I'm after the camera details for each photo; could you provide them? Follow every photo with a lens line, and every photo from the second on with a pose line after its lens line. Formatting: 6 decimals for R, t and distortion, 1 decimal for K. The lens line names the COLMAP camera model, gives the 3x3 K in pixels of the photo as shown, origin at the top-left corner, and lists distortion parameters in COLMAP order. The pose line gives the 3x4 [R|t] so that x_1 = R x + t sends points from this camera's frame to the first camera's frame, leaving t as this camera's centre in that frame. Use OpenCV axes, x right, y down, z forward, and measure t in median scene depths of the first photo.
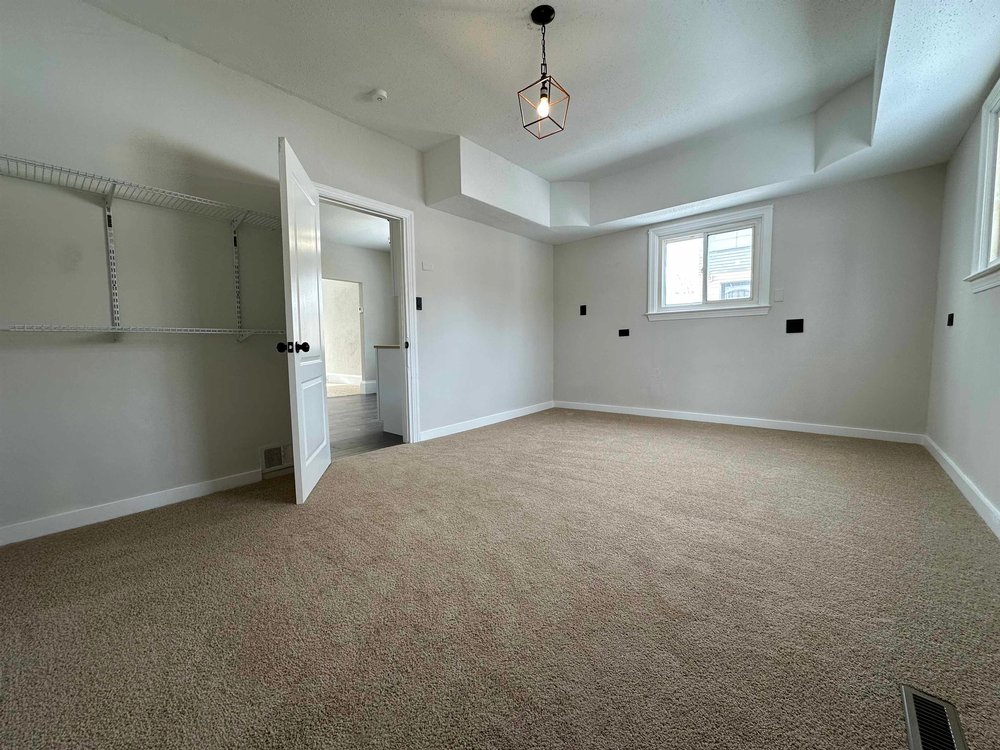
lens RADIAL K [[395.9, 0, 499.6], [0, 395.9, 373.8], [0, 0, 1]] dist [-0.002511, 0.000364]
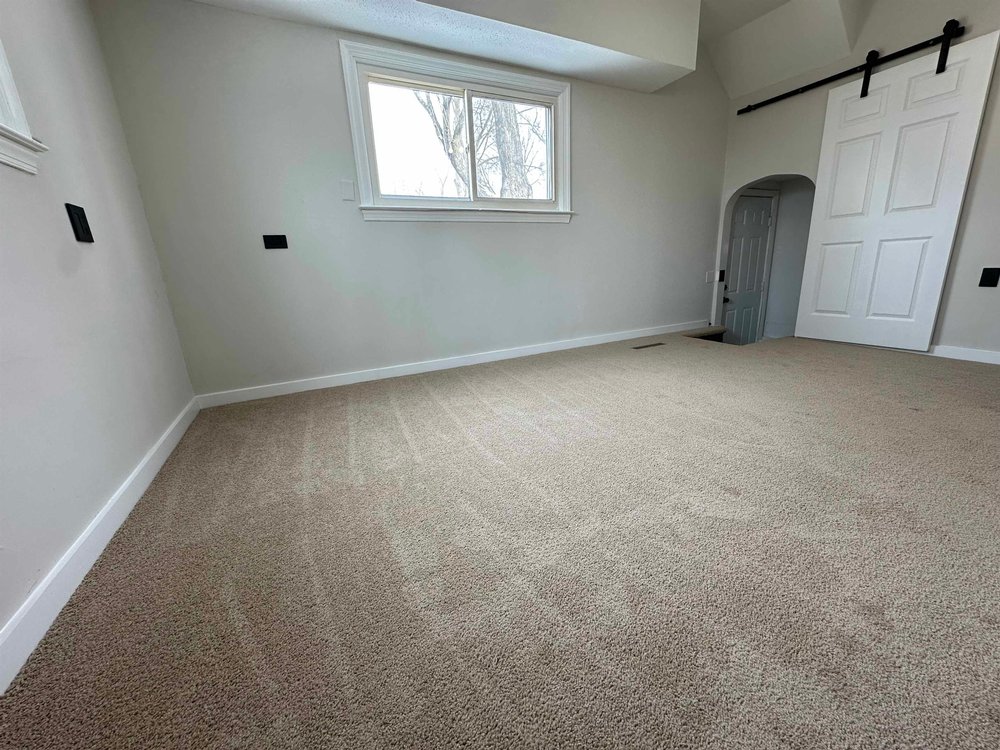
lens RADIAL K [[395.9, 0, 499.6], [0, 395.9, 373.8], [0, 0, 1]] dist [-0.002511, 0.000364]
pose [[0.200295, -0.246340, 0.948261, -0.236940], [0.097404, 0.968086, 0.230916, -0.037706], [-0.974882, 0.046113, 0.217898, 0.861018]]
